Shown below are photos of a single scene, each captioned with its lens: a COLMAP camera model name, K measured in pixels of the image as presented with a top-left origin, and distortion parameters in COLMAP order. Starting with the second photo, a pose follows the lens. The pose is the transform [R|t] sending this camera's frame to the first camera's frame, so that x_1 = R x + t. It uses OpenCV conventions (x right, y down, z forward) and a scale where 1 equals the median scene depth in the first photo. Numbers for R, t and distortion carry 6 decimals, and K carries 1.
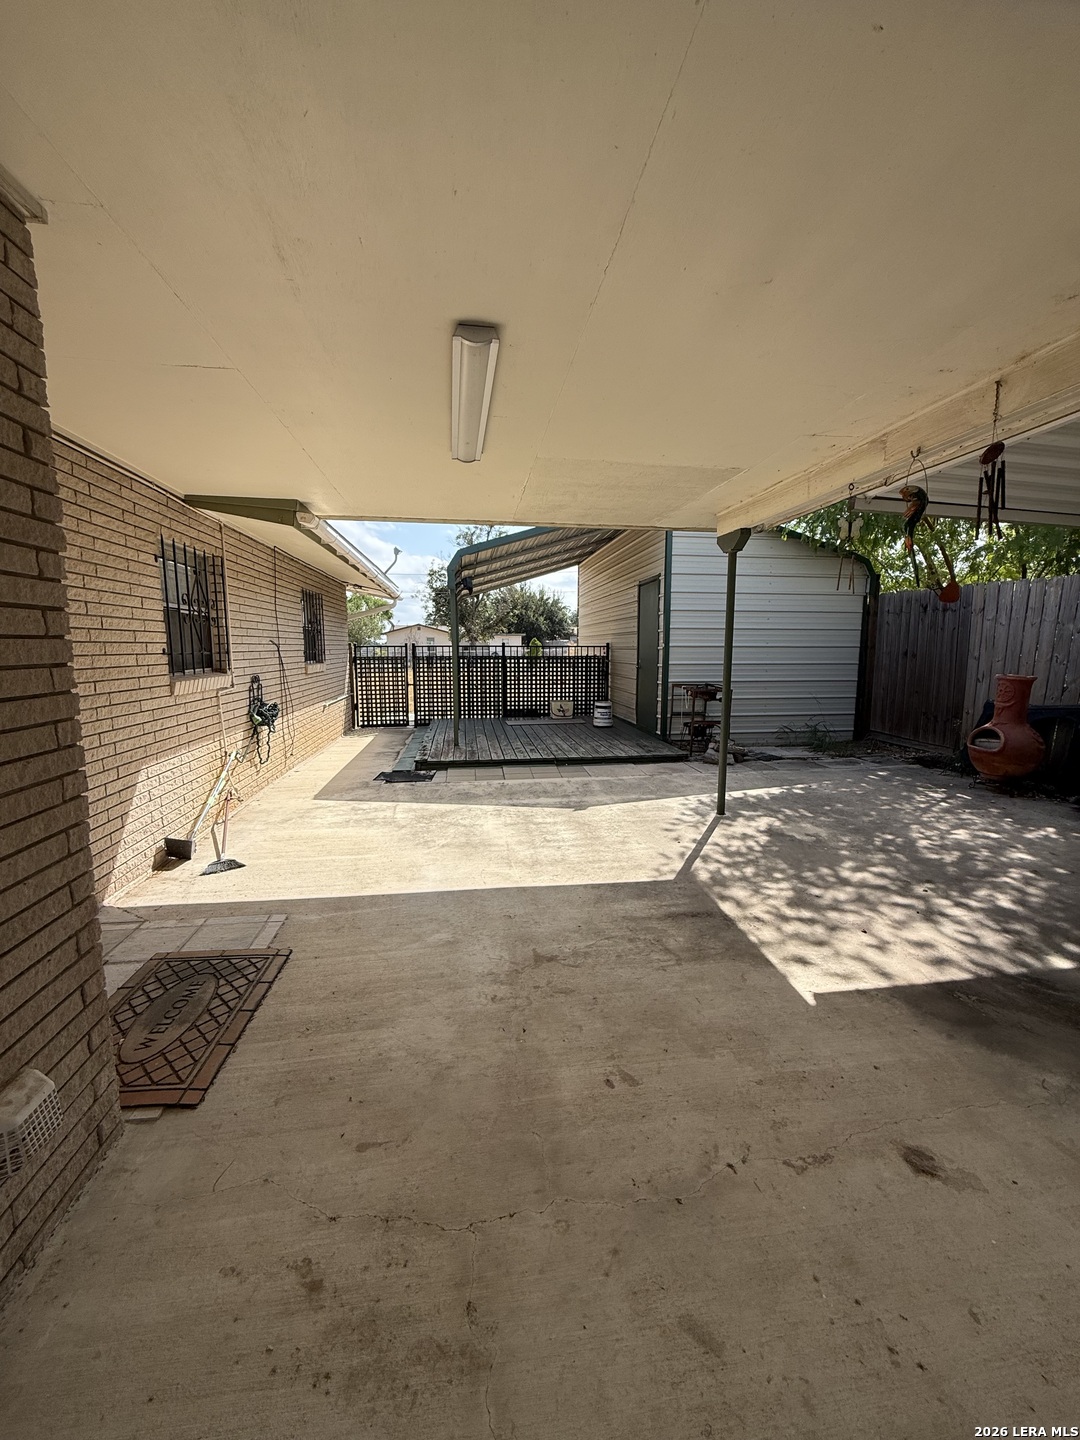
lens RADIAL K [[572.9, 0, 540.1], [0, 572.9, 721.0], [0, 0, 1]] dist [0.006277, -0.001479]
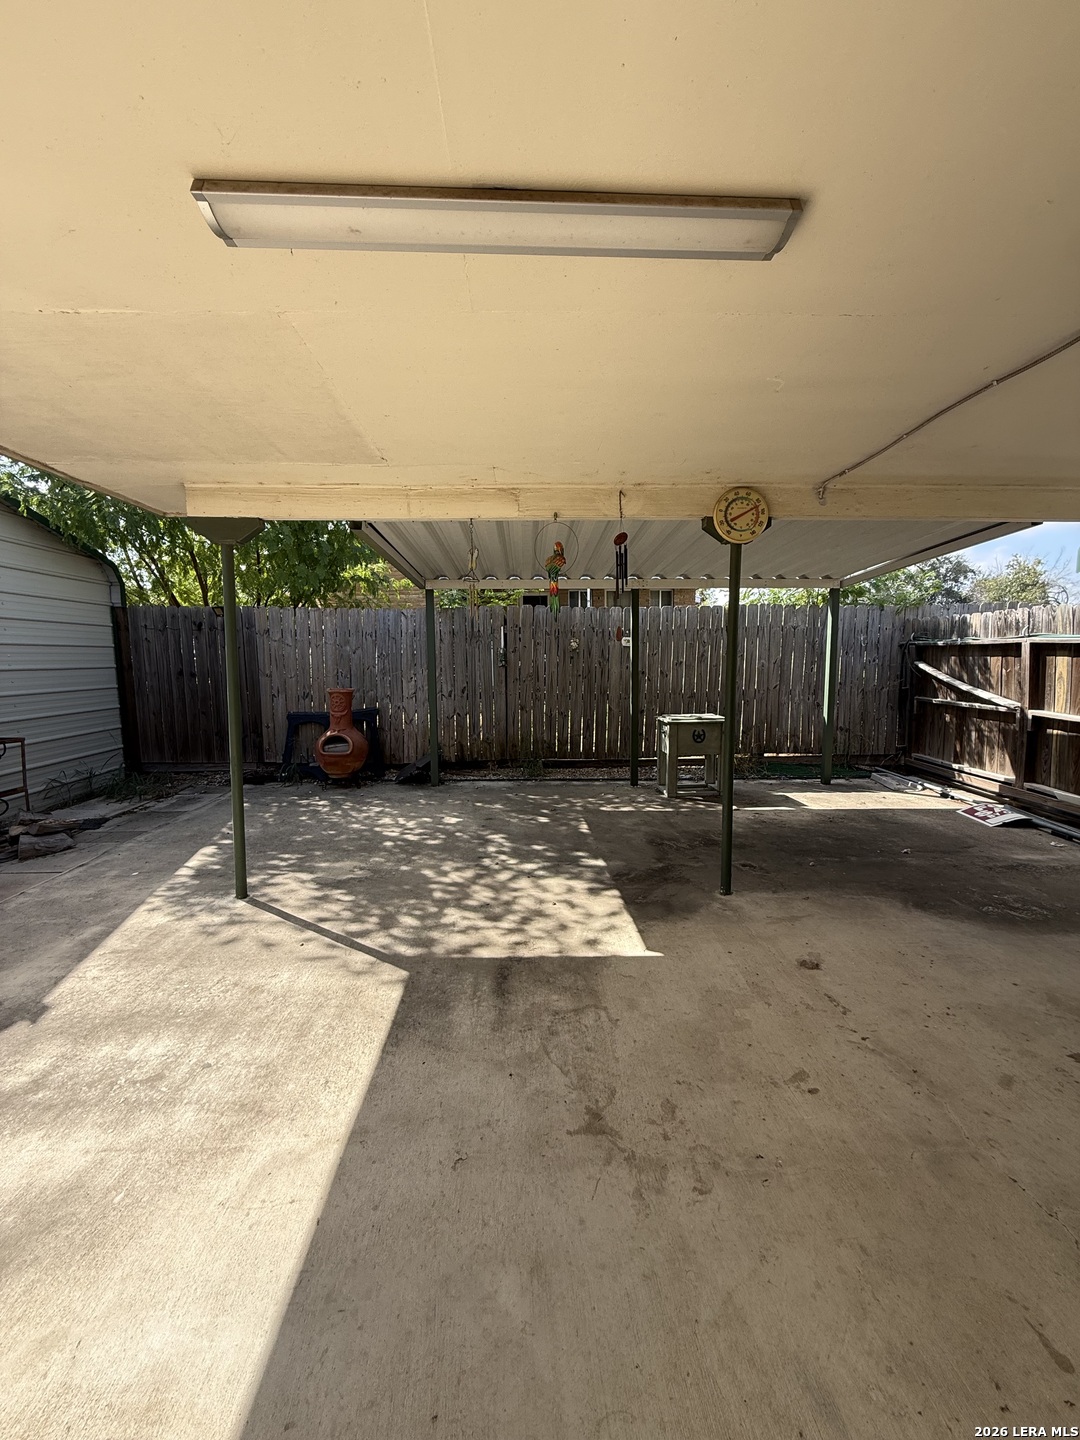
lens RADIAL K [[572.9, 0, 530.8], [0, 572.9, 719.0], [0, 0, 1]] dist [0.006277, -0.001479]
pose [[0.102454, -0.111007, 0.988525, -0.475171], [0.140636, 0.985388, 0.096079, -0.110375], [-0.984746, 0.129179, 0.116568, 0.693171]]
